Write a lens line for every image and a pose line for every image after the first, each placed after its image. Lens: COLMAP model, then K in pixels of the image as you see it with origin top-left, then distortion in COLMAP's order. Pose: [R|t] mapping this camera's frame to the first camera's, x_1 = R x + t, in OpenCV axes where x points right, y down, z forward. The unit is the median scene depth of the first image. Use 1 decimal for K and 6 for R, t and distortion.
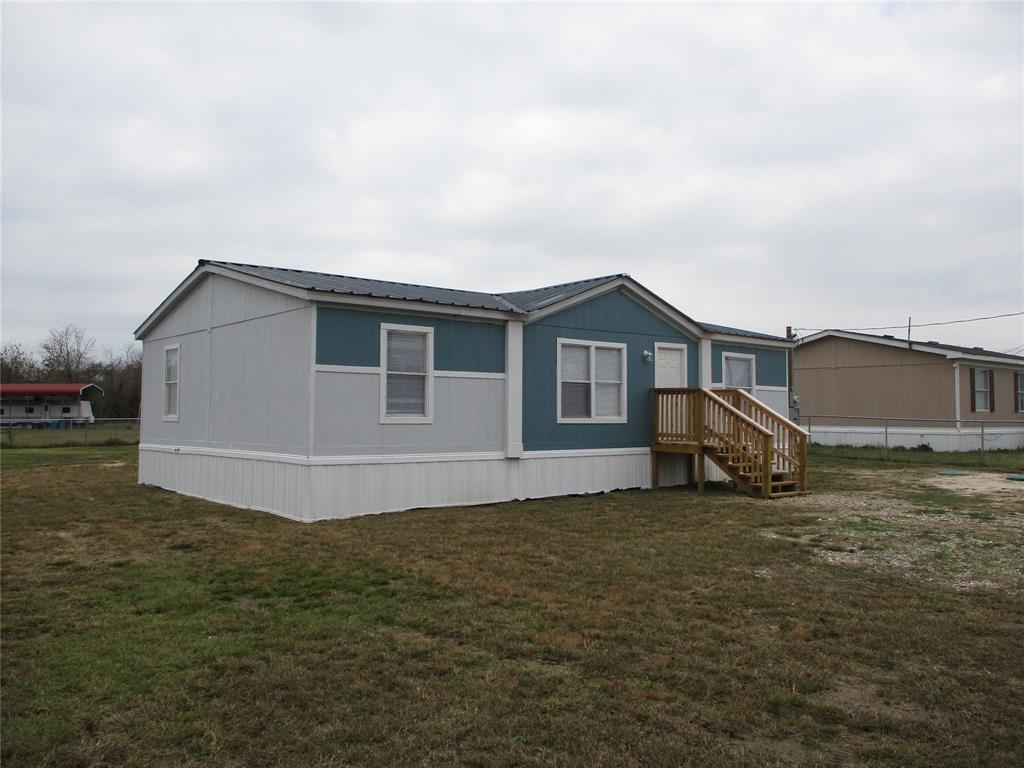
lens RADIAL K [[840.3, 0, 512.0], [0, 840.3, 384.0], [0, 0, 1]] dist [-0.004091, -0.002834]
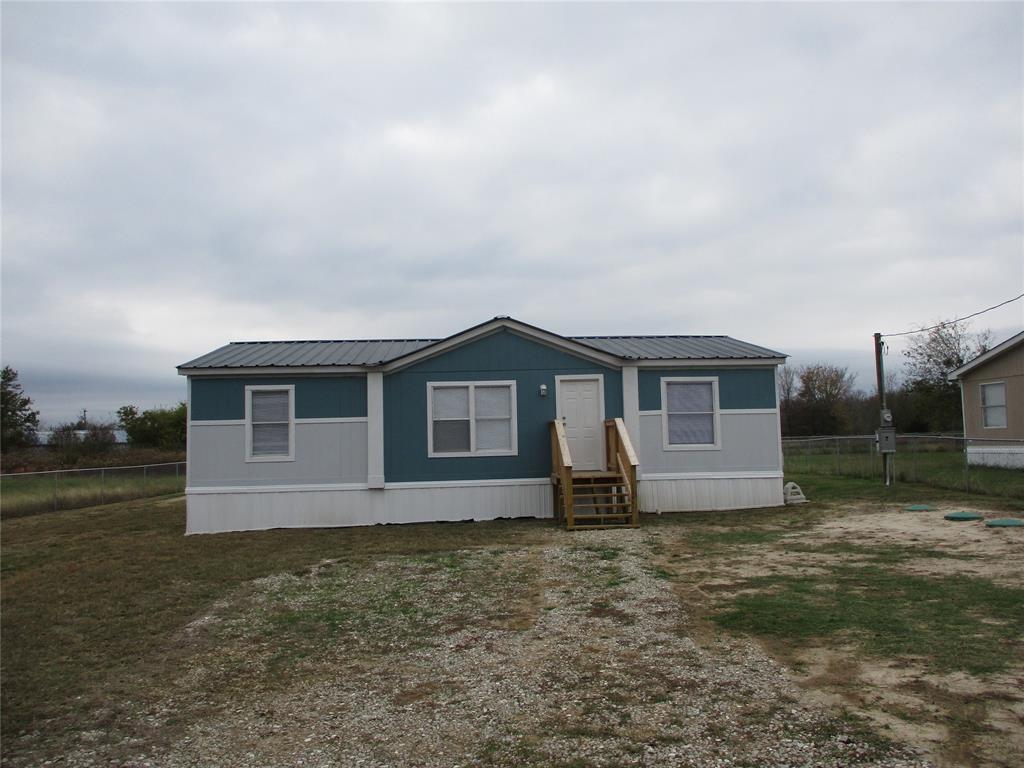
lens RADIAL K [[840.3, 0, 512.0], [0, 840.3, 384.0], [0, 0, 1]] dist [-0.004091, -0.002834]
pose [[0.806371, -0.086541, -0.585044, 0.809934], [0.052859, 0.995823, -0.074448, 0.038200], [0.589043, 0.029108, 0.807577, 0.152954]]
